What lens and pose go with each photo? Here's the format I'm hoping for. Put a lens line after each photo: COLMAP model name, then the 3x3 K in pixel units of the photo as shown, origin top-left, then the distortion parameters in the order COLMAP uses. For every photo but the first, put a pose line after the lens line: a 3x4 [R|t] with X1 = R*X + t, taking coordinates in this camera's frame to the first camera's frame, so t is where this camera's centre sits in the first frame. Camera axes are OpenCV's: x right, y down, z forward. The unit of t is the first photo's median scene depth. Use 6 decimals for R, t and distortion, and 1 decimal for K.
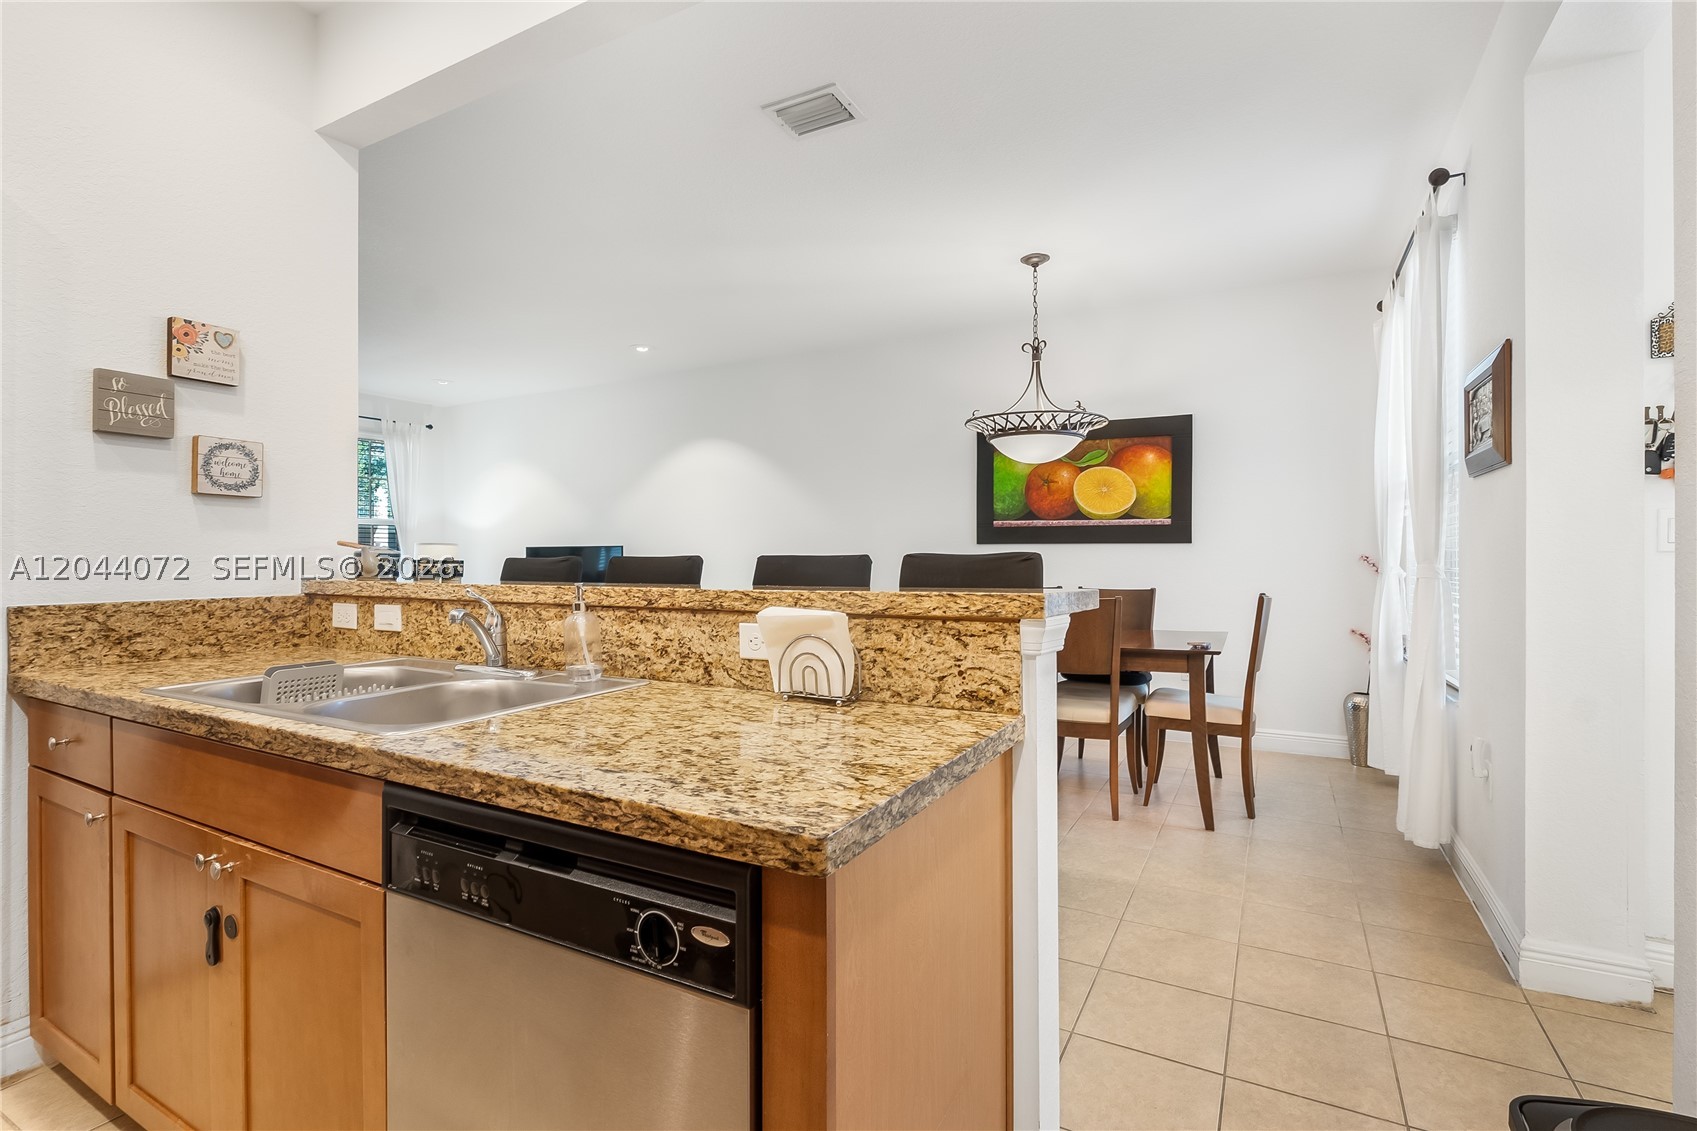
lens RADIAL K [[781.8, 0, 848.8], [0, 781.8, 562.7], [0, 0, 1]] dist [-0.004278, -0.000954]
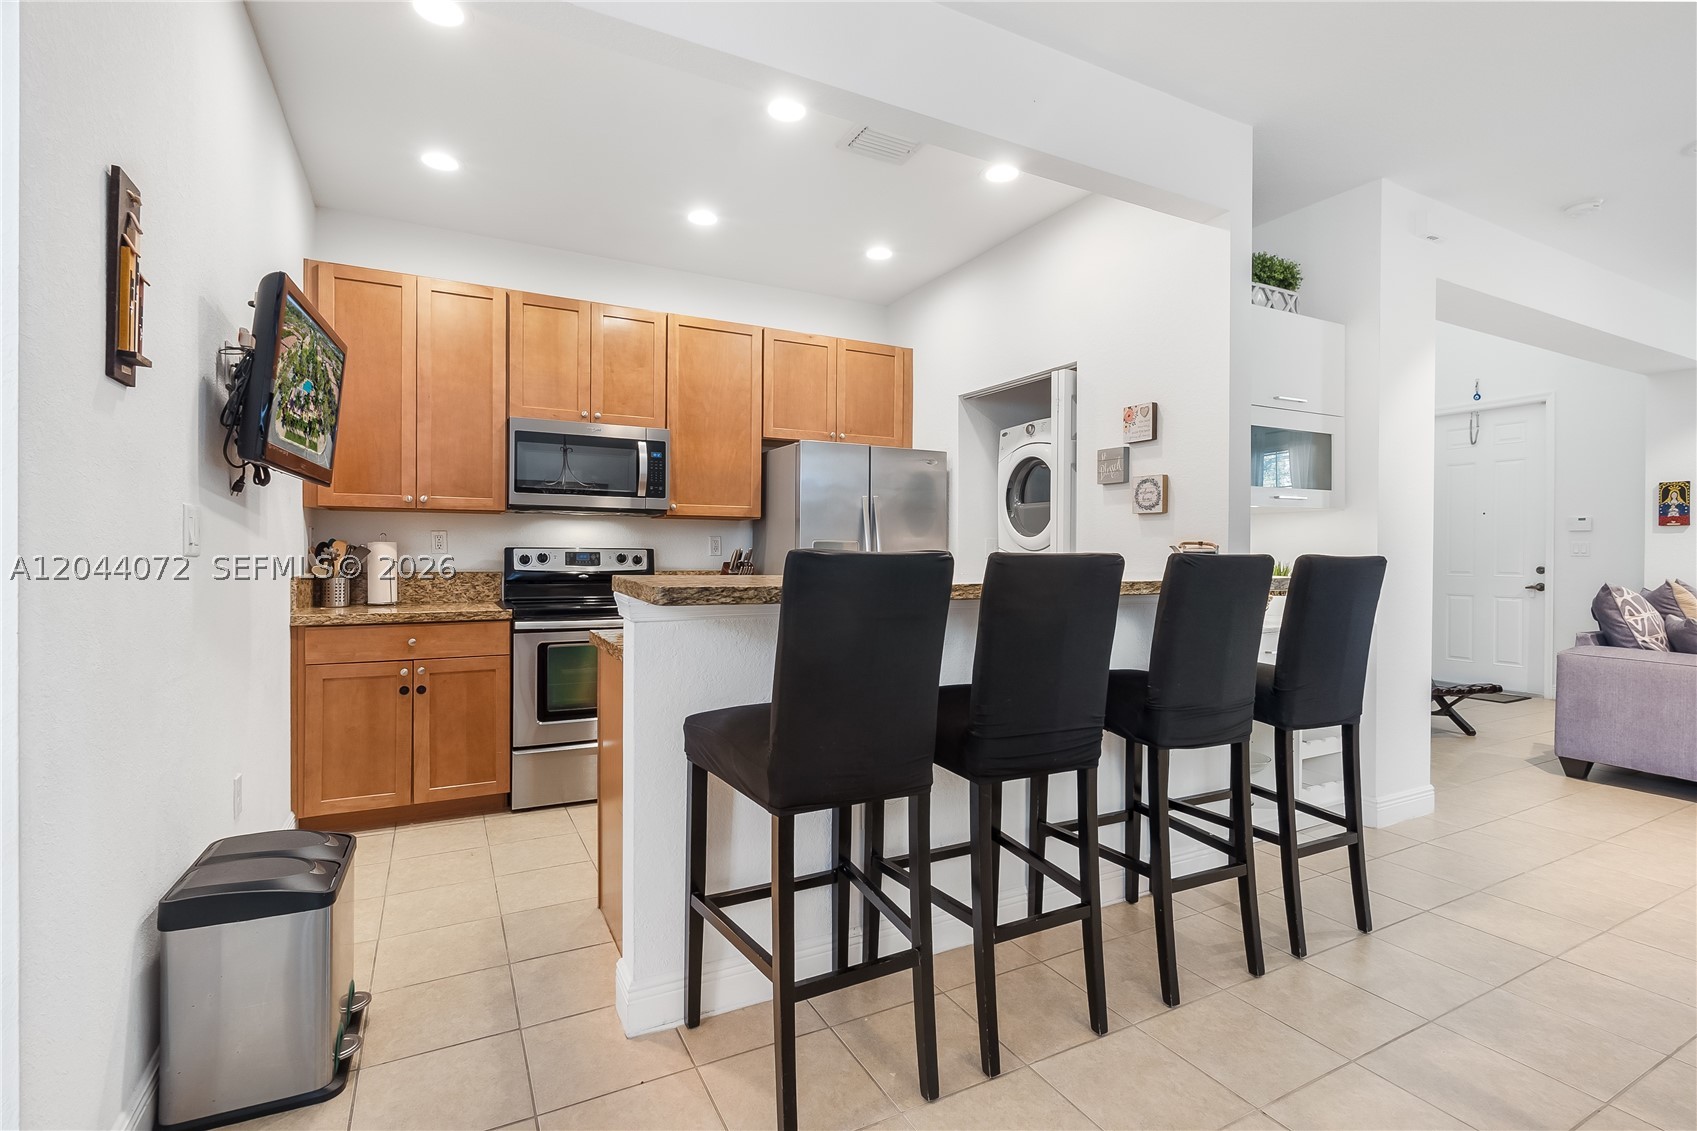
lens RADIAL K [[781.8, 0, 848.8], [0, 781.8, 562.7], [0, 0, 1]] dist [-0.004278, -0.000954]
pose [[-0.552226, 0.008613, -0.833650, 0.841074], [-0.008610, 0.999834, 0.016033, -0.010493], [0.833650, 0.016032, -0.552060, 1.448866]]
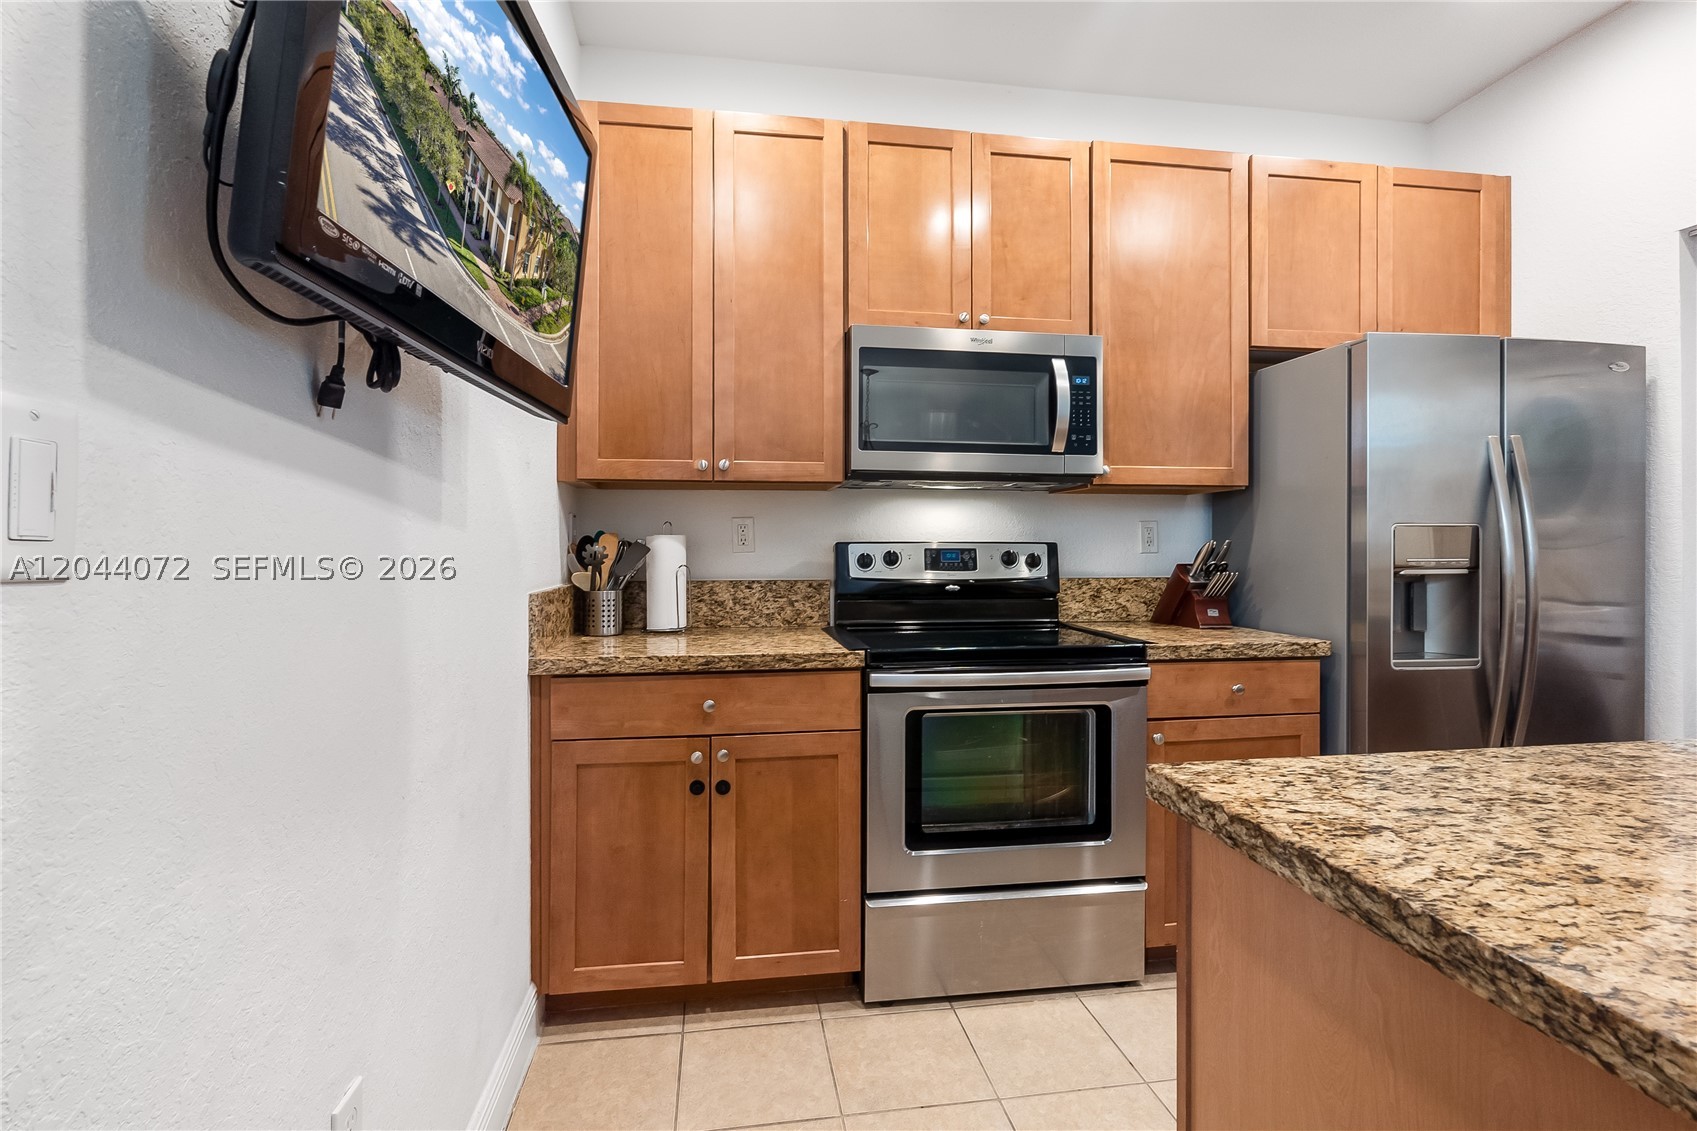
lens RADIAL K [[805.5, 0, 842.7], [0, 805.5, 551.7], [0, 0, 1]] dist [-0.004289, -0.000431]
pose [[-0.795530, 0.006330, -0.605881, 0.442343], [-0.000637, 0.999936, 0.011283, -0.009025], [0.605914, 0.009362, -0.795475, 0.652067]]
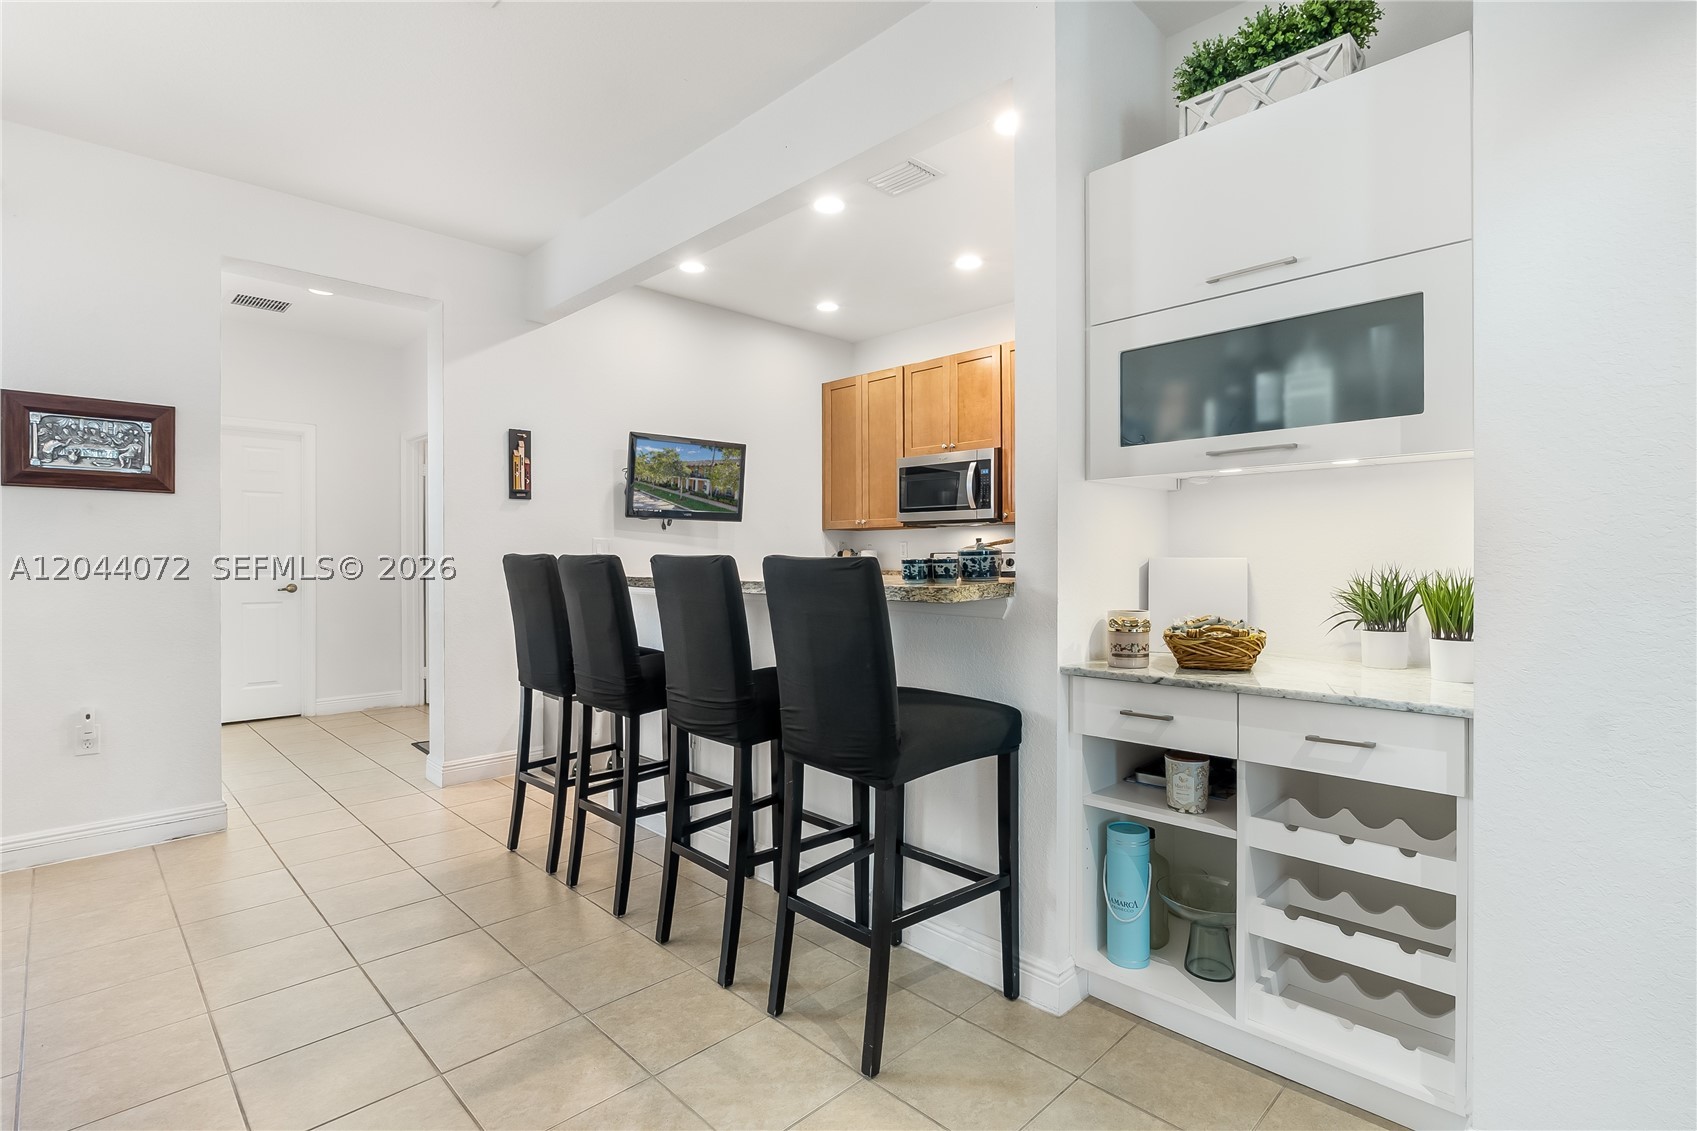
lens RADIAL K [[804.2, 0, 857.4], [0, 804.2, 565.3], [0, 0, 1]] dist [-0.005368, -0.000625]
pose [[-0.960636, 0.002426, 0.277800, -0.897880], [0.007187, 0.999844, 0.016120, -0.011955], [-0.277718, 0.017482, -0.960504, 2.348371]]
